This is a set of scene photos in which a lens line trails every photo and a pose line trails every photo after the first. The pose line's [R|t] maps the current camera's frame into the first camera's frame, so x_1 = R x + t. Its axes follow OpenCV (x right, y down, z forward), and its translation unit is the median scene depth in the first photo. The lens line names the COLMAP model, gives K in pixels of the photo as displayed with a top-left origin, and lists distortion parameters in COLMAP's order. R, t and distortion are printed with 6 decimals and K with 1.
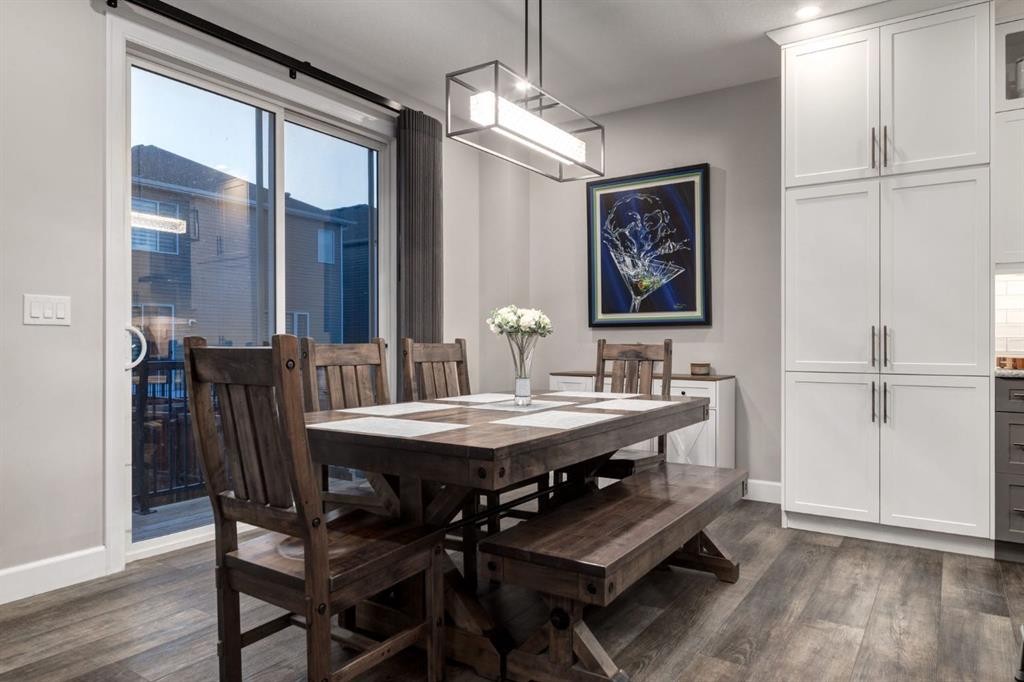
lens RADIAL K [[658.0, 0, 512.0], [0, 658.0, 341.0], [0, 0, 1]] dist [0.000943, 0.001289]
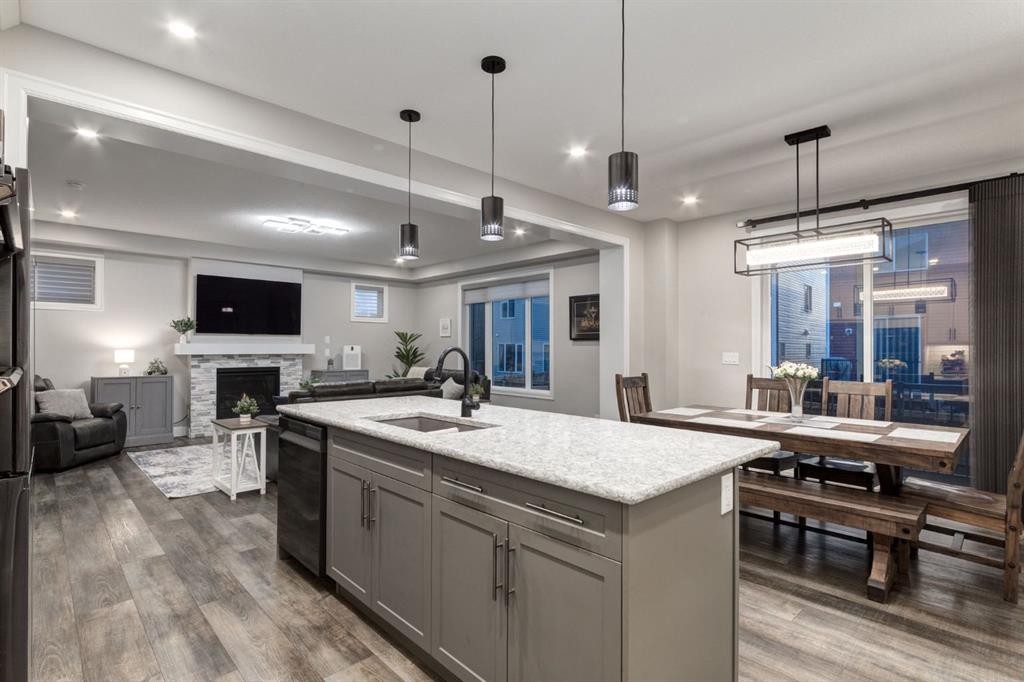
lens RADIAL K [[505.4, 0, 512.0], [0, 505.4, 341.0], [0, 0, 1]] dist [0.000341, 0.001941]
pose [[-0.218758, -0.011918, -0.975706, 1.240030], [-0.001651, 0.999928, -0.011844, -0.078705], [0.975778, -0.000980, -0.218762, 0.512747]]
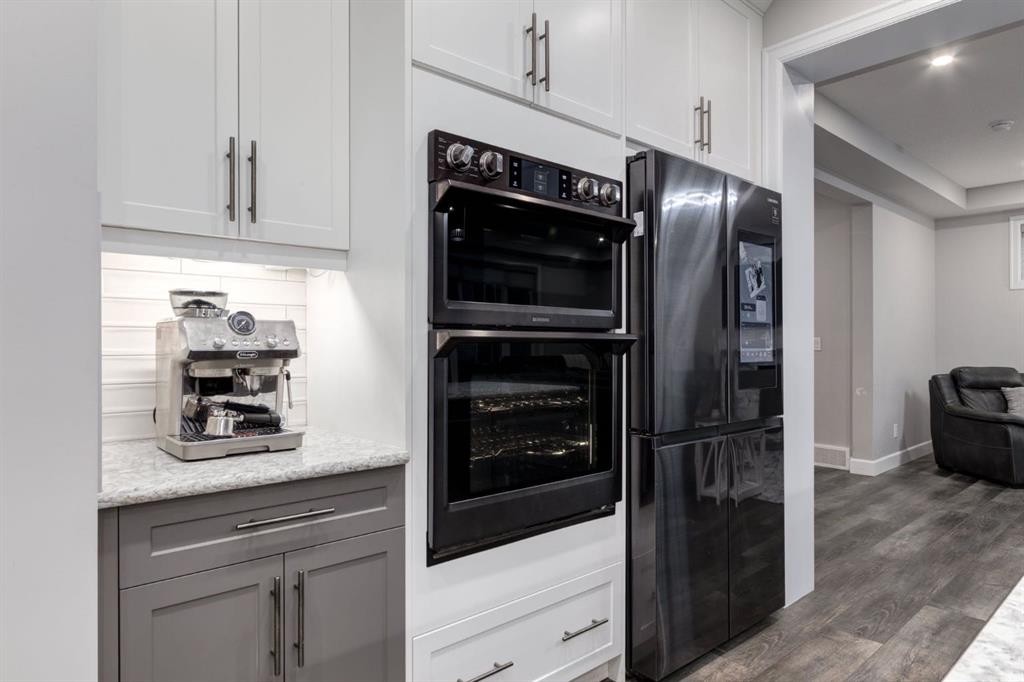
lens RADIAL K [[616.3, 0, 512.0], [0, 616.3, 341.0], [0, 0, 1]] dist [0.002364, 0.001330]
pose [[-0.969223, 0.001878, 0.246179, 0.832964], [0.000125, 0.999975, -0.007137, -0.043285], [-0.246186, -0.006886, -0.969198, 0.597396]]
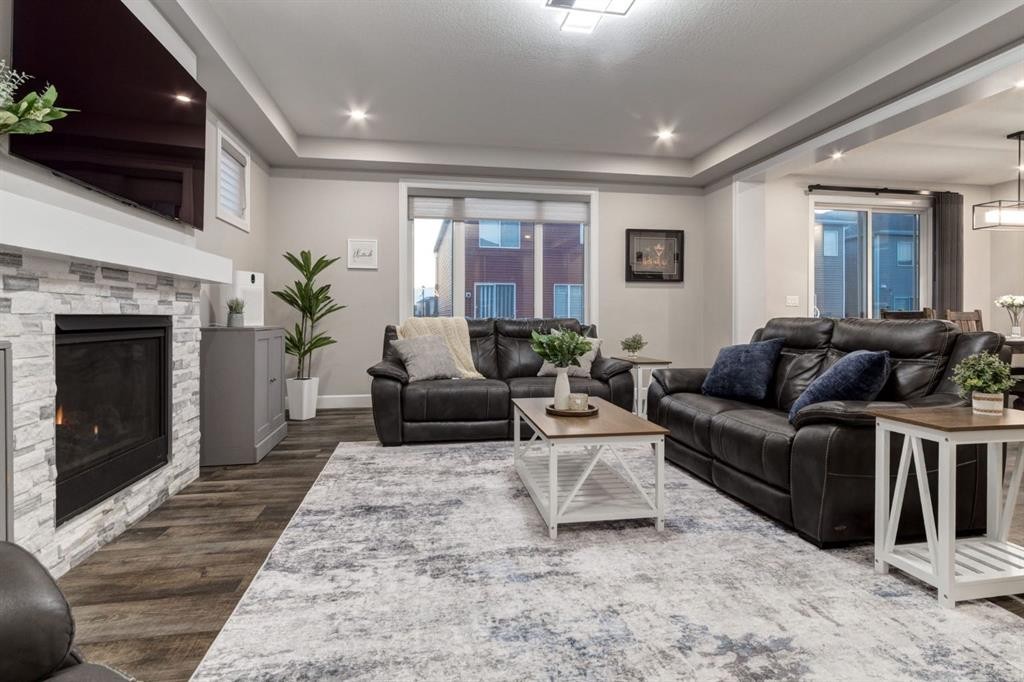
lens RADIAL K [[510.9, 0, 510.6], [0, 510.9, 316.3], [0, 0, 1]] dist [-0.000516, 0.000928]
pose [[0.692793, 0.000168, -0.721136, 0.071346], [-0.001073, 0.999999, -0.000797, 0.022053], [0.721136, 0.001326, 0.692793, -1.330528]]
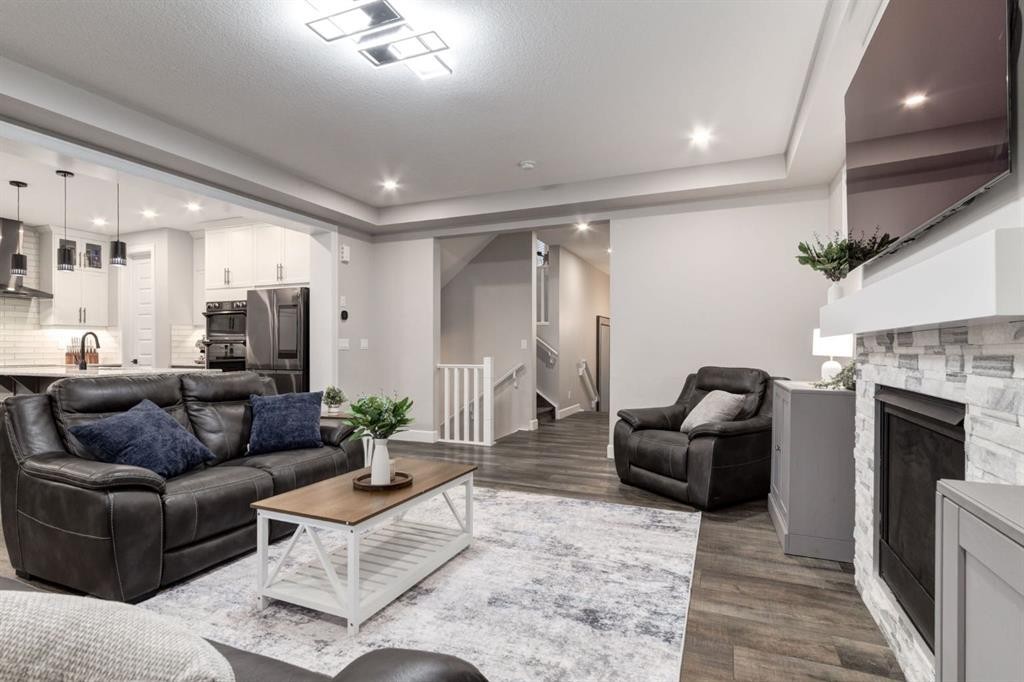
lens RADIAL K [[506.6, 0, 511.1], [0, 506.6, 352.4], [0, 0, 1]] dist [-0.000893, 0.000253]
pose [[-0.189003, -0.004450, 0.981966, -1.269008], [-0.001765, 0.999990, 0.004192, -0.022562], [-0.981975, -0.000941, -0.189009, -0.711206]]
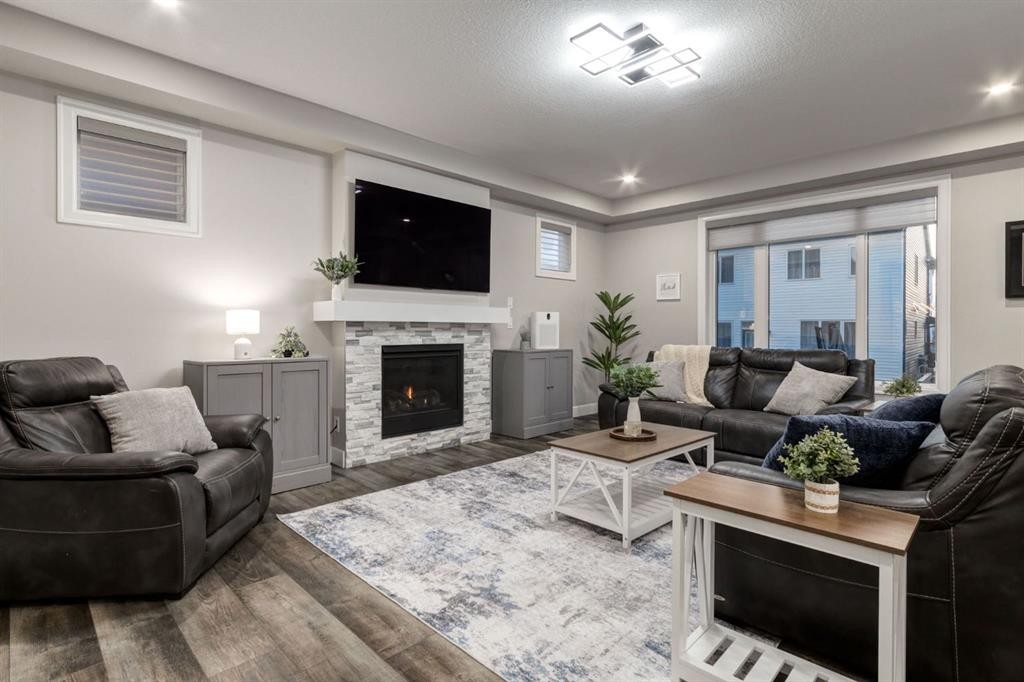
lens RADIAL K [[505.7, 0, 512.9], [0, 505.7, 329.3], [0, 0, 1]] dist [-0.002339, -0.000326]
pose [[-0.197855, 0.001009, -0.980231, 0.523362], [-0.003326, 0.999993, 0.001700, -0.025835], [0.980226, 0.003597, -0.197850, -0.699978]]
